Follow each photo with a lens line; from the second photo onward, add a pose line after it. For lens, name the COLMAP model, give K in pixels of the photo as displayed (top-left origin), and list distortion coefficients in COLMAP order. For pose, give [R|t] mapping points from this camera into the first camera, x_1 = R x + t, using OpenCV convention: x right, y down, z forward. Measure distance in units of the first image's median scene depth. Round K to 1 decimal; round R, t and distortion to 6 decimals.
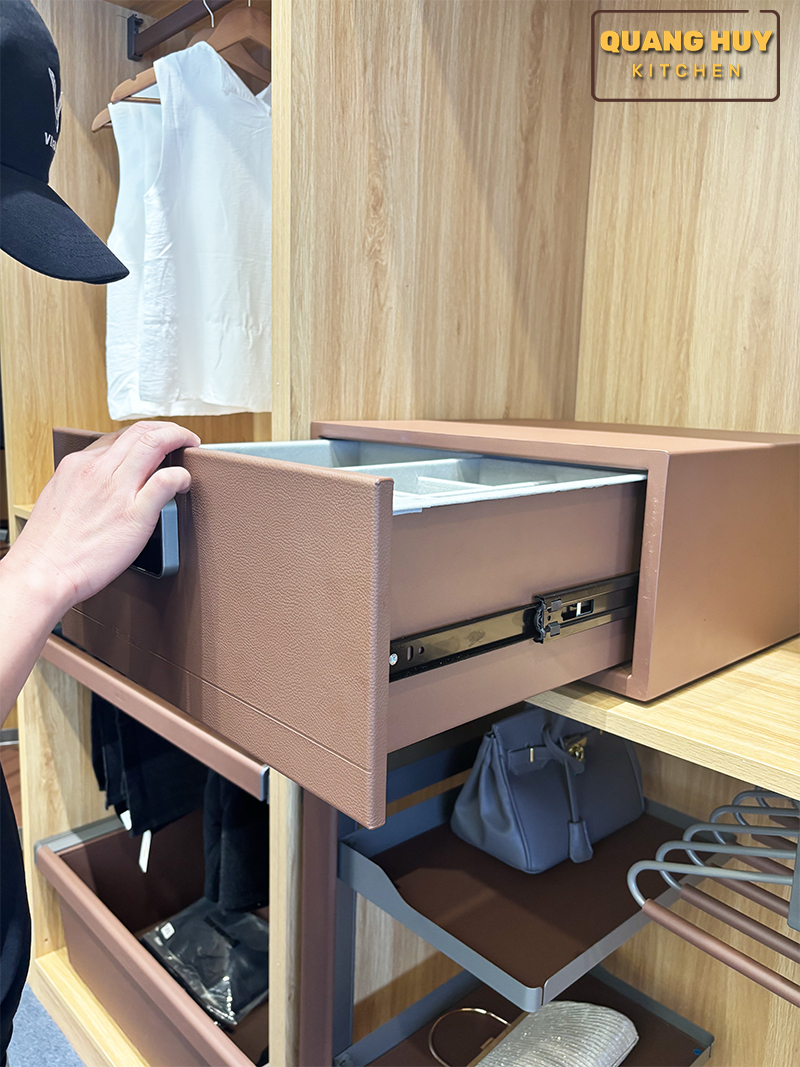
lens RADIAL K [[818.0, 0, 400.0], [0, 818.0, 533.5], [0, 0, 1]] dist [0.007895, 0.002838]
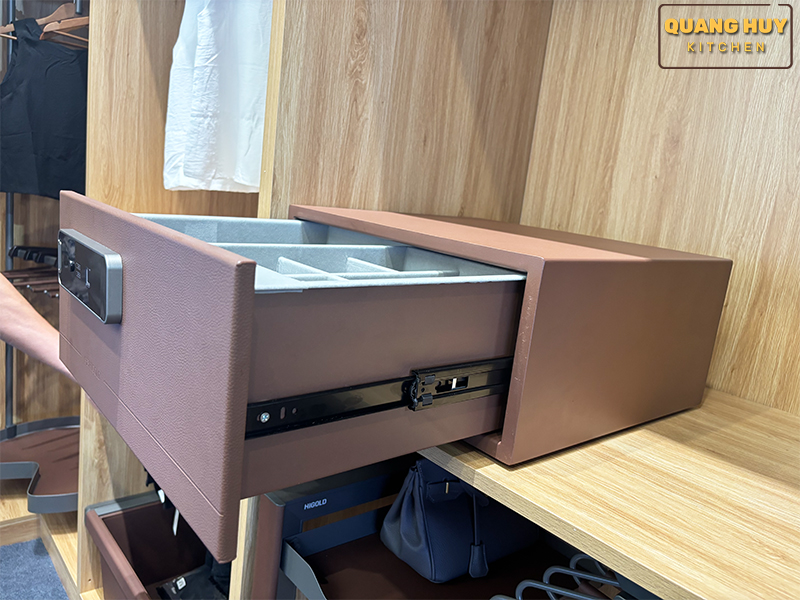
lens RADIAL K [[613.2, 0, 400.0], [0, 613.2, 300.0], [0, 0, 1]] dist [0.014641, 0.003277]
pose [[0.994782, 0.095904, -0.034803, 0.091925], [-0.095504, 0.995344, 0.013007, -0.018469], [0.035889, -0.009615, 0.999310, 0.065455]]
